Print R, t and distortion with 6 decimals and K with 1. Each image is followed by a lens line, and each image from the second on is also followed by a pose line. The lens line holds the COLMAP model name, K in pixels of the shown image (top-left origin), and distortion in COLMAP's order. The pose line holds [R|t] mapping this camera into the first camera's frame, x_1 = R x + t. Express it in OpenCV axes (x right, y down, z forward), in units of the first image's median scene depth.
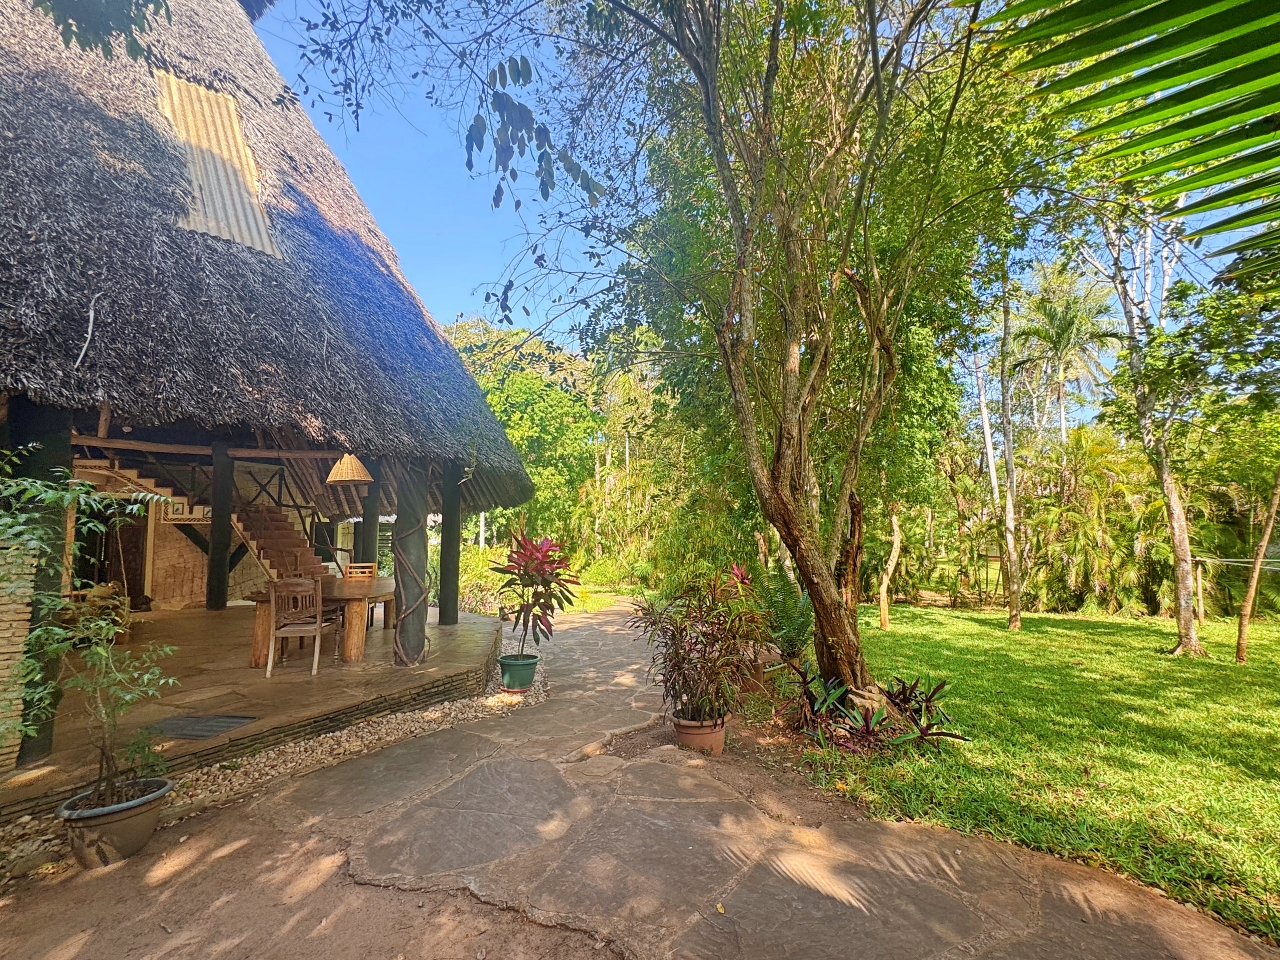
lens RADIAL K [[556.3, 0, 633.8], [0, 556.3, 494.7], [0, 0, 1]] dist [0.000748, -0.000286]
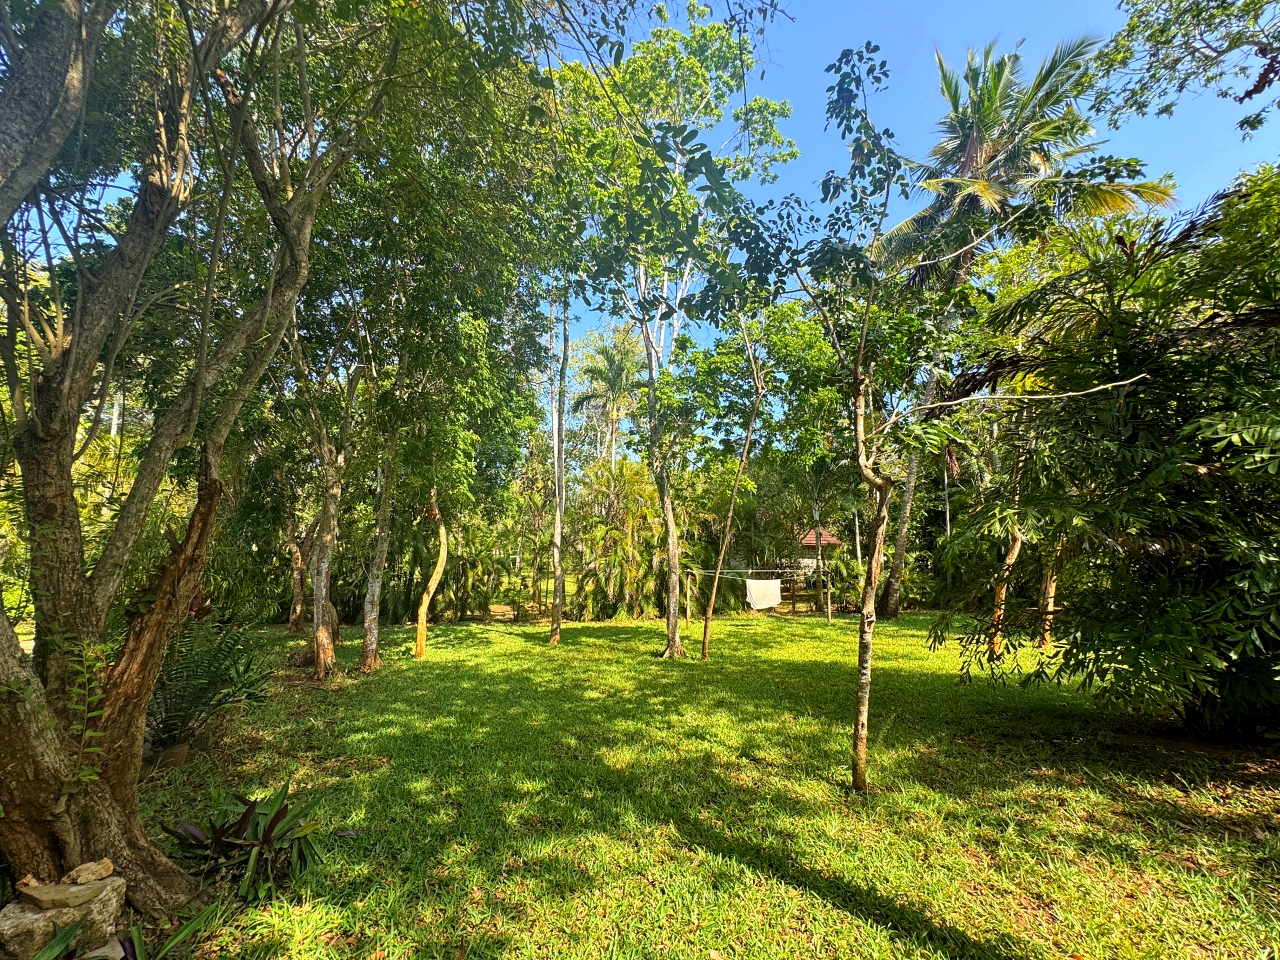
lens RADIAL K [[515.2, 0, 631.8], [0, 515.2, 482.9], [0, 0, 1]] dist [-0.002016, 0.000556]
pose [[0.794609, 0.089557, 0.600479, 0.182947], [-0.054075, 0.995569, -0.076924, 0.014144], [-0.604708, 0.028654, 0.795932, 0.139530]]
